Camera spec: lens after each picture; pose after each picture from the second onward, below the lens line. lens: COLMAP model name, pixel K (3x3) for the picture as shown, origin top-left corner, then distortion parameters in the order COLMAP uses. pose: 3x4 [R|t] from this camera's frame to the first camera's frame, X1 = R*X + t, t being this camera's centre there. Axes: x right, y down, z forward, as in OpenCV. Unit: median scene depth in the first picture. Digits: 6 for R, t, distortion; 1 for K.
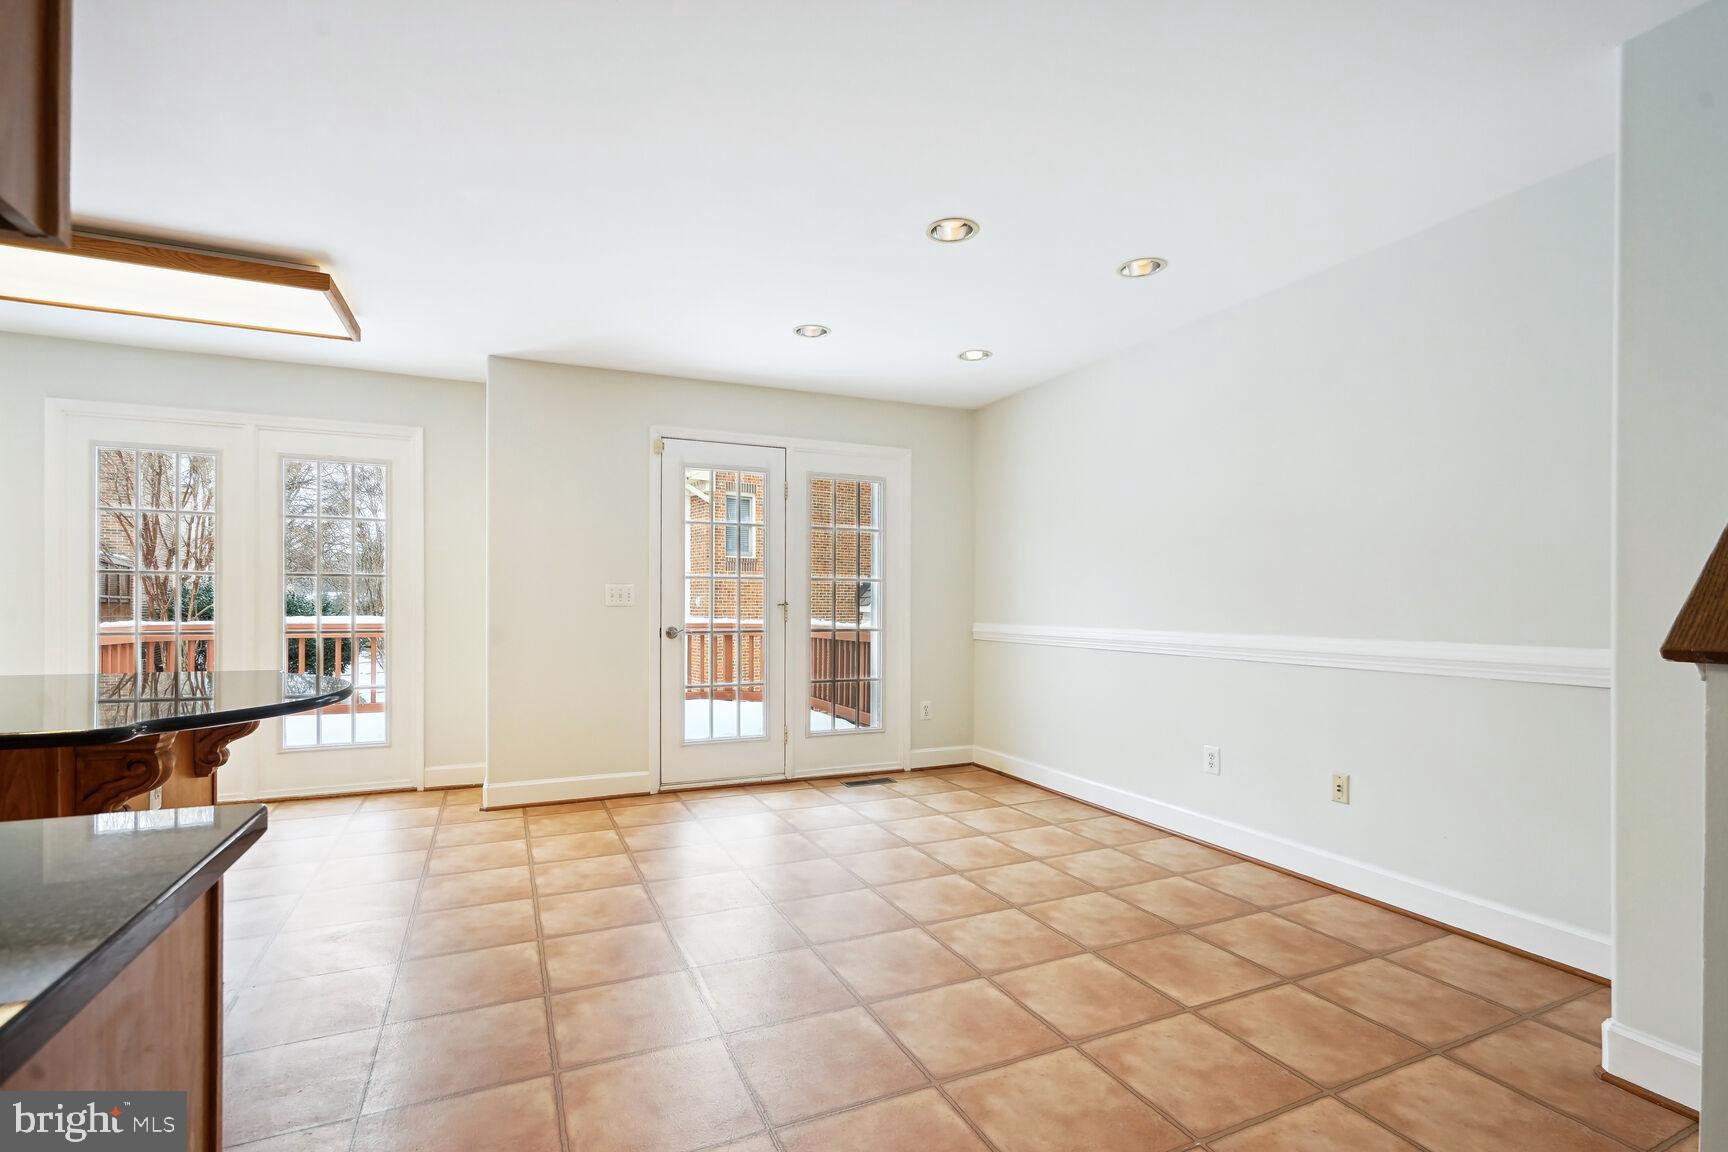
lens RADIAL K [[792.5, 0, 859.1], [0, 792.5, 607.2], [0, 0, 1]] dist [-0.001086, 0.000255]
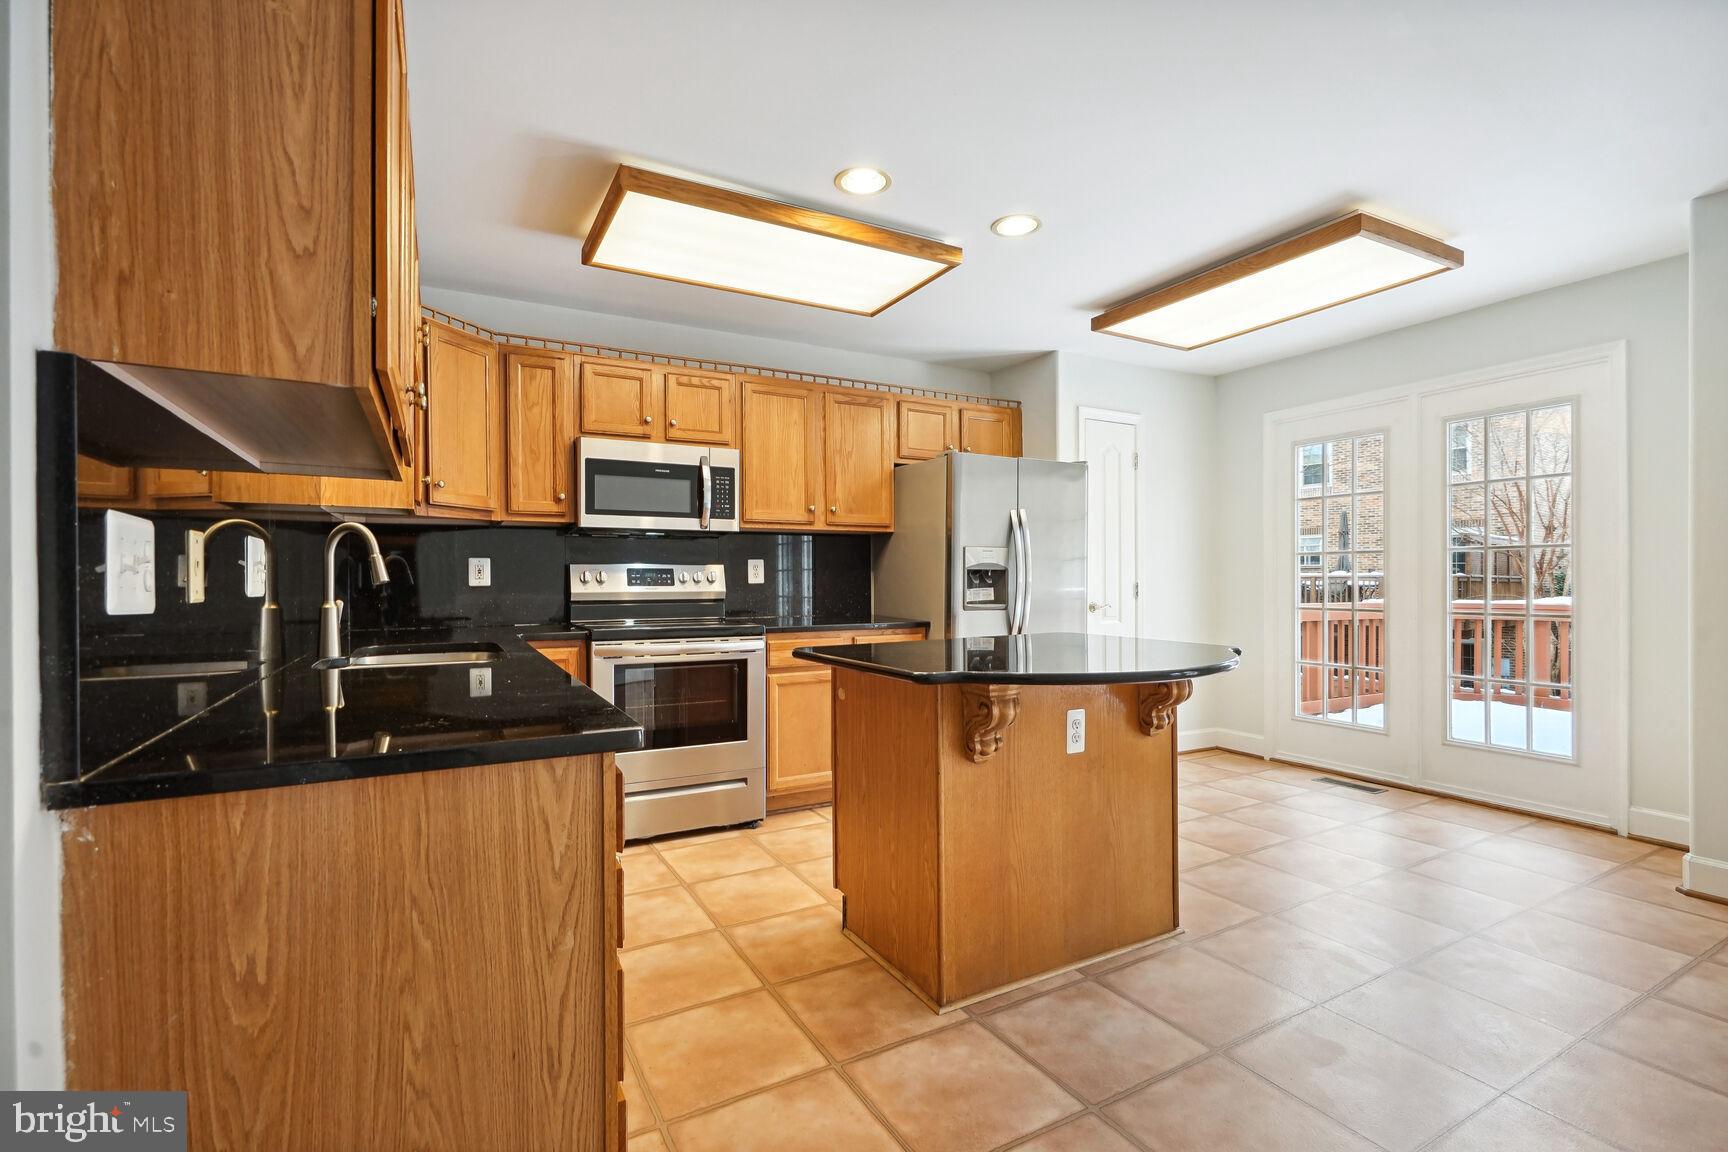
lens RADIAL K [[787.3, 0, 861.0], [0, 787.3, 579.1], [0, 0, 1]] dist [-0.000605, 0.001010]
pose [[0.080465, -0.007770, -0.996727, 0.124829], [0.000323, 0.999970, -0.007769, 0.000312], [0.996757, 0.000303, 0.080465, 0.258121]]
